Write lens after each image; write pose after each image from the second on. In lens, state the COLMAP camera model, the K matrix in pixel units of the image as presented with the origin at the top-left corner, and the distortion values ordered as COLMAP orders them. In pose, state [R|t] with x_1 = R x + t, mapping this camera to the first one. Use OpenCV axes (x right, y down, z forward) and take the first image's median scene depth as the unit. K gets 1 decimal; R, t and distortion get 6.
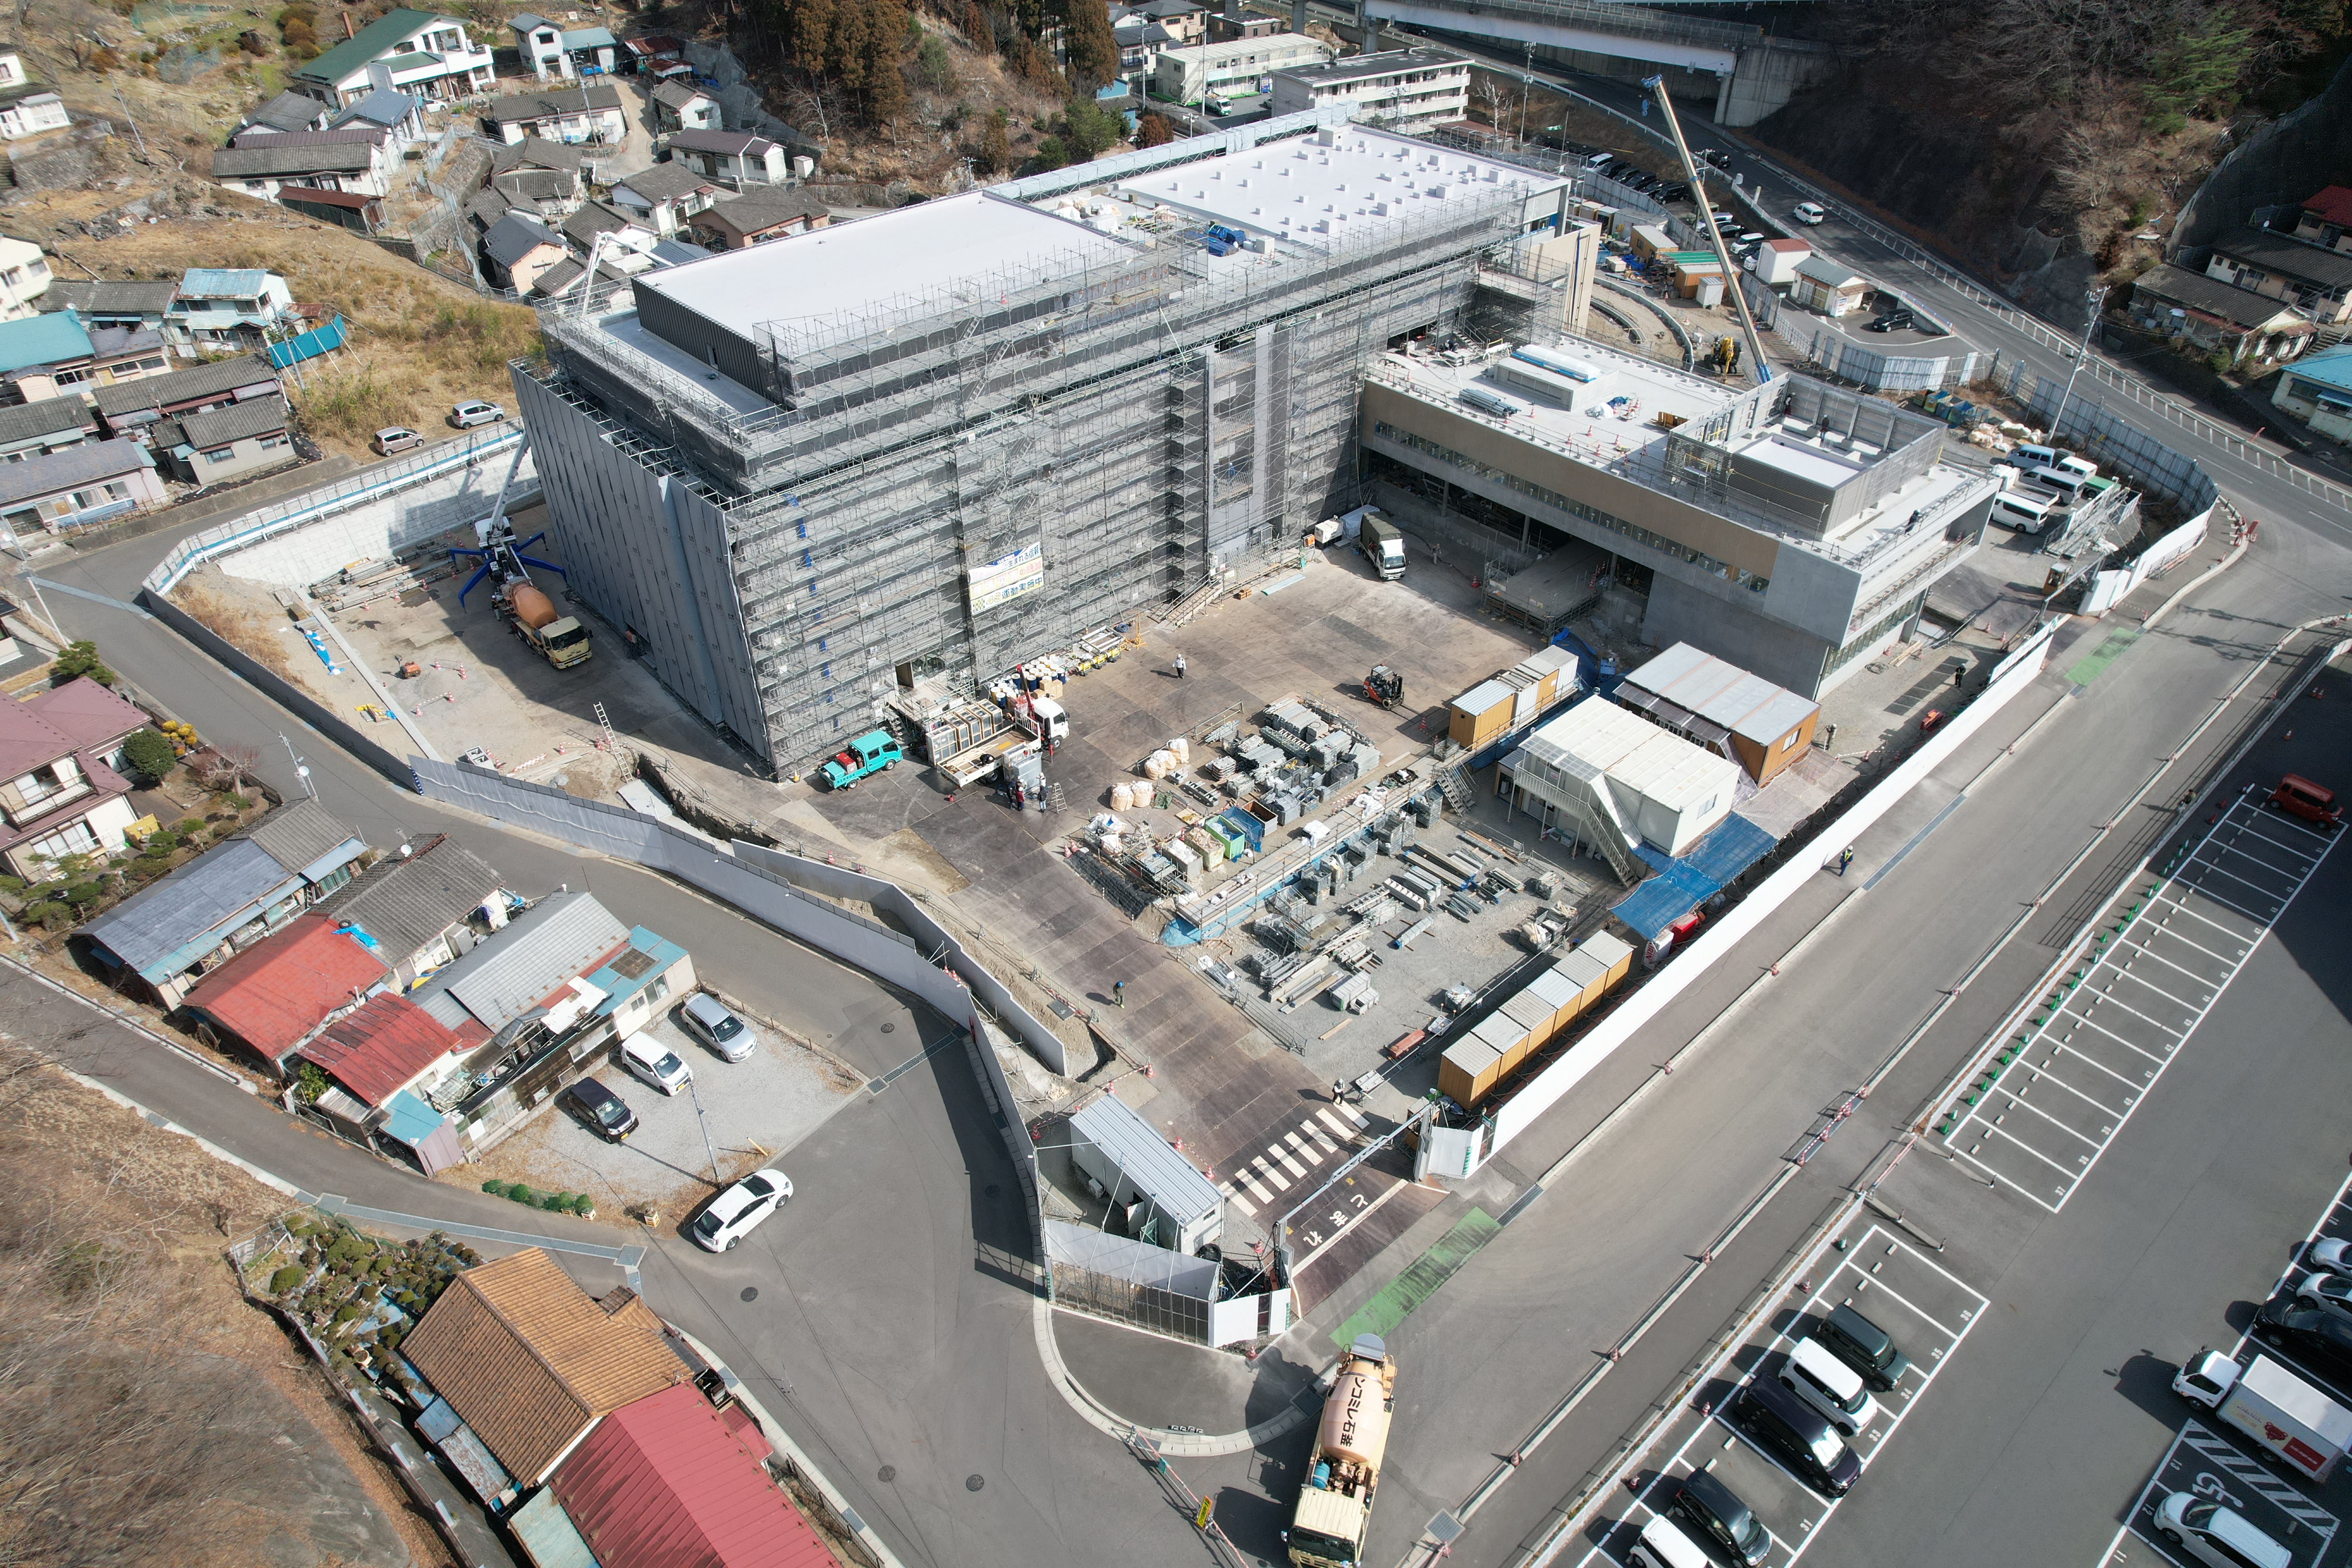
lens RADIAL K [[1506.1, 0, 1185.7], [0, 1506.1, 783.0], [0, 0, 1]] dist [-0.079122, 0.071366]
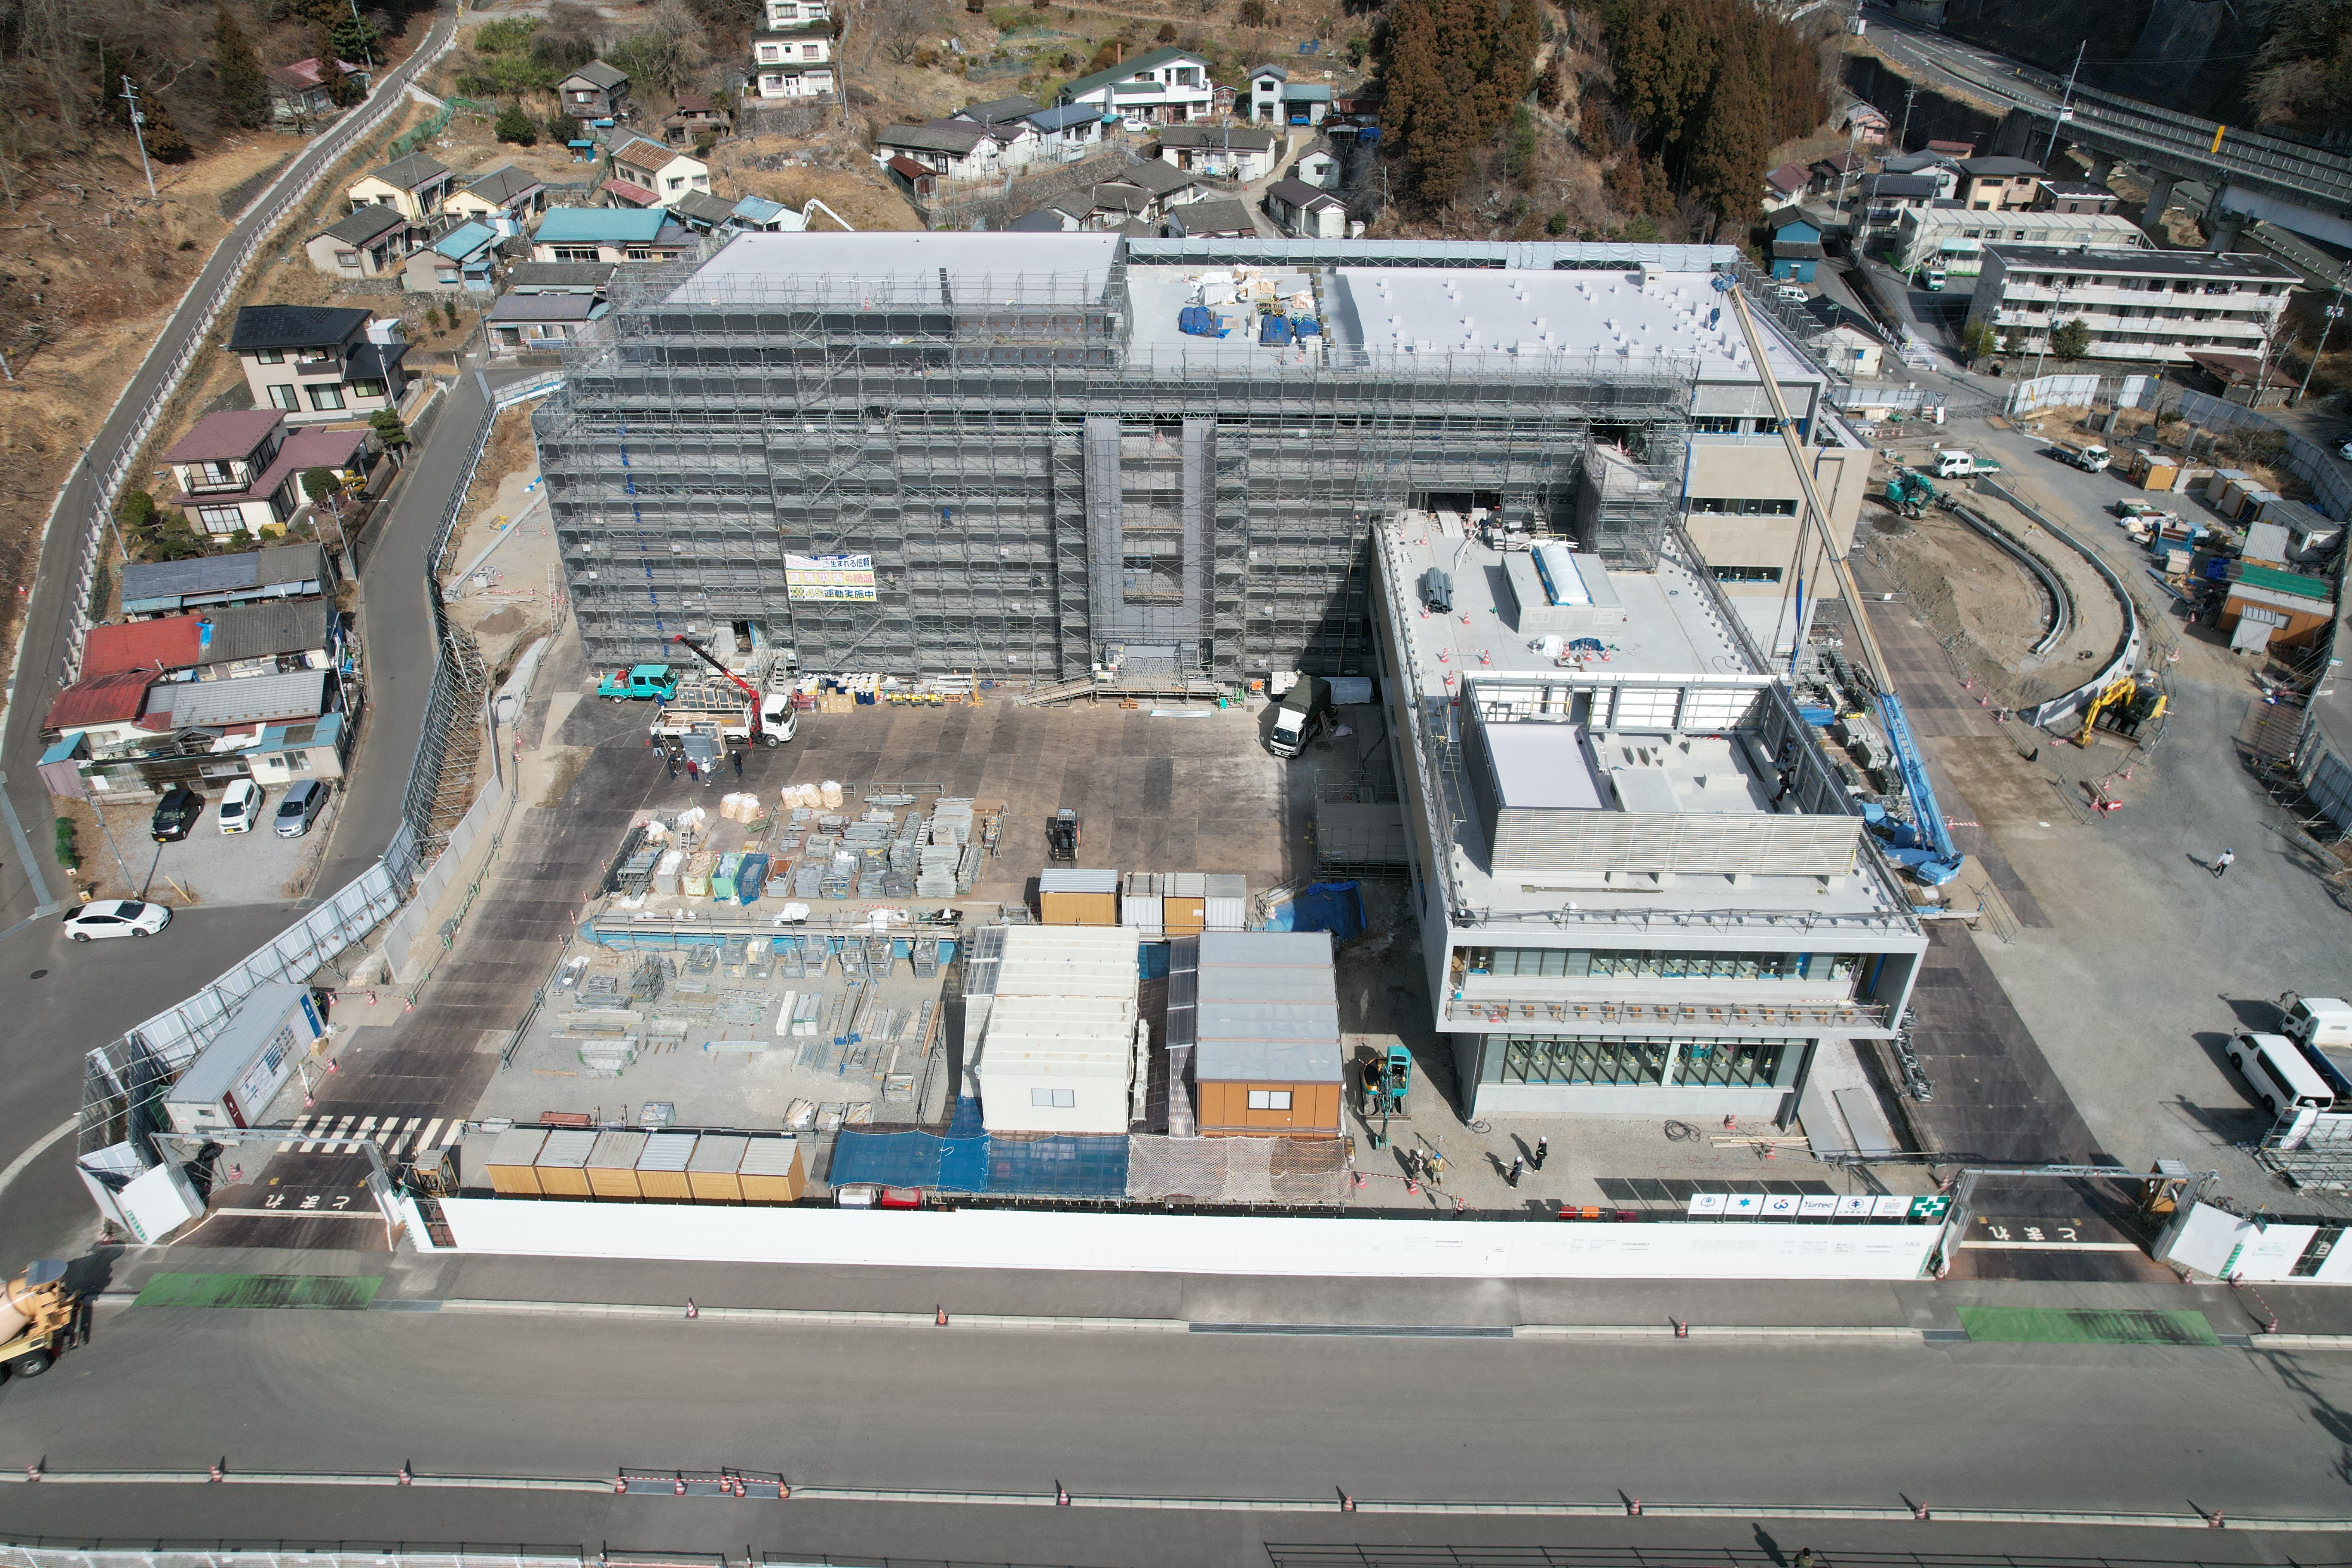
lens RADIAL K [[1506.1, 0, 1180.8], [0, 1506.1, 787.1], [0, 0, 1]] dist [-0.079122, 0.071366]
pose [[0.720128, 0.384699, -0.577427, 0.439654], [-0.423528, 0.902909, 0.073350, -0.118599], [0.549581, 0.191735, 0.813141, 0.224470]]
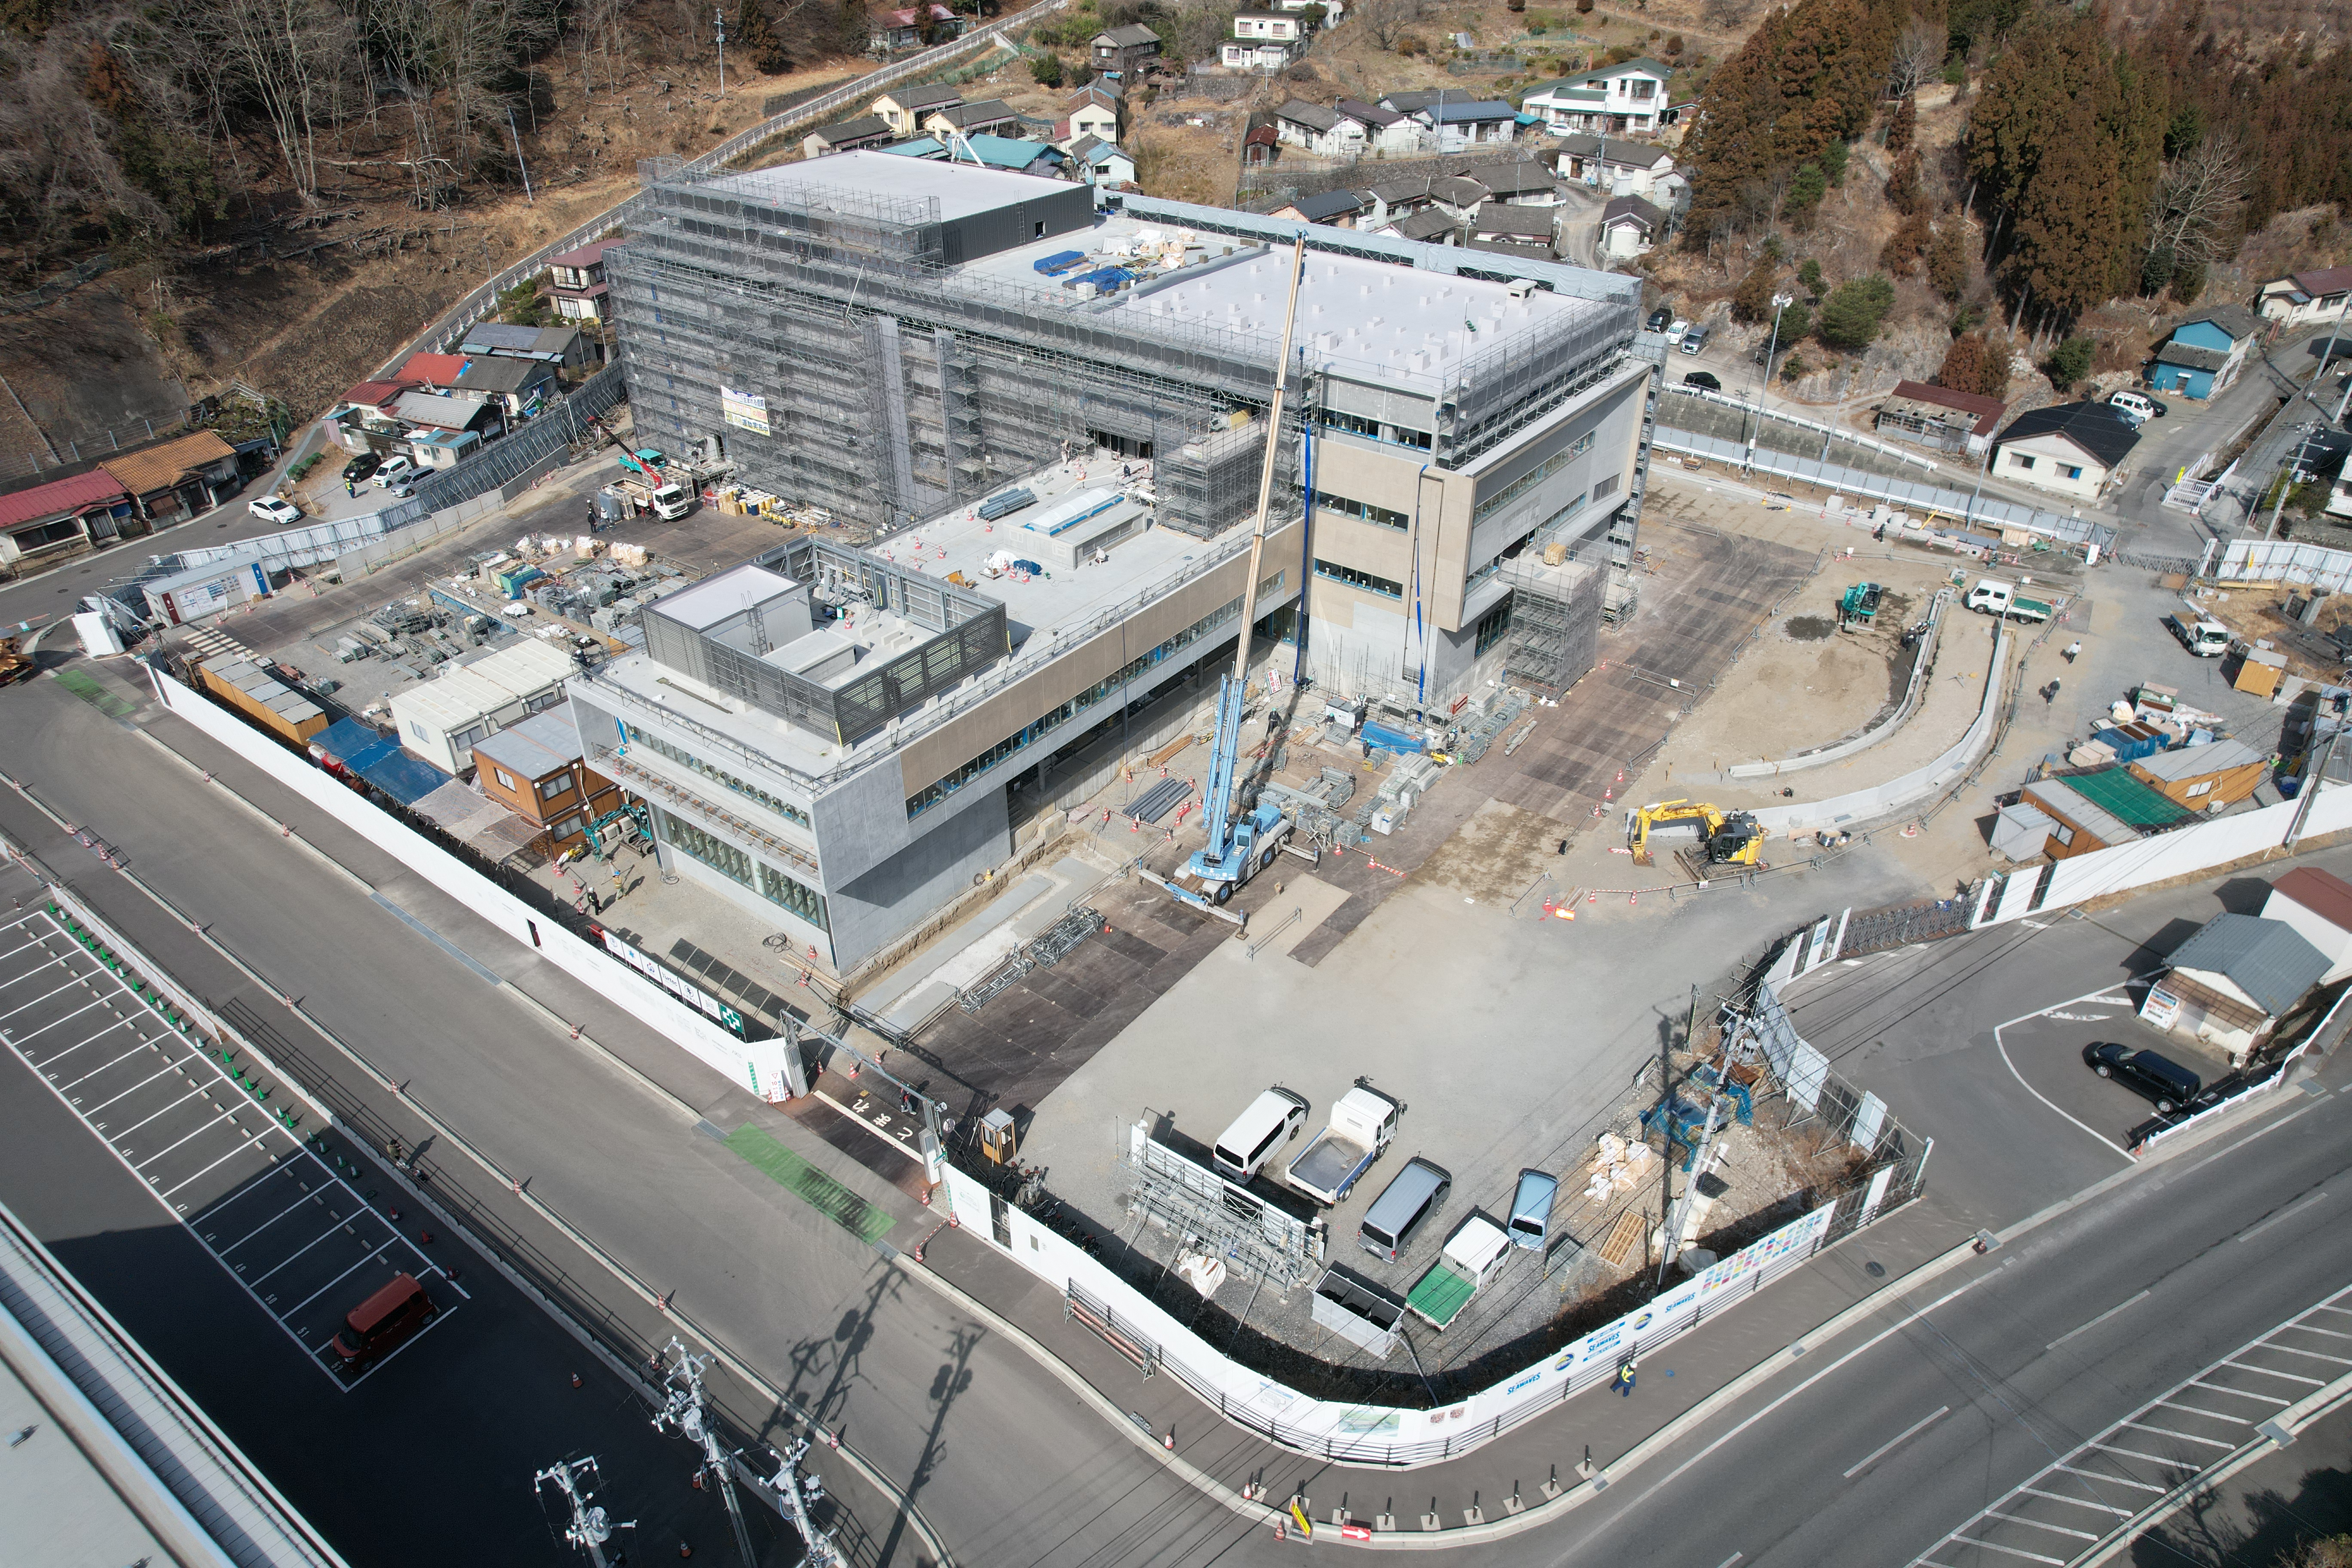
lens RADIAL K [[1506.1, 0, 1177.0], [0, 1506.1, 782.1], [0, 0, 1]] dist [-0.079122, 0.071366]
pose [[0.190131, 0.539759, -0.820067, 0.763384], [-0.595703, 0.727391, 0.340648, -0.365081], [0.780377, 0.423749, 0.459836, 0.542544]]
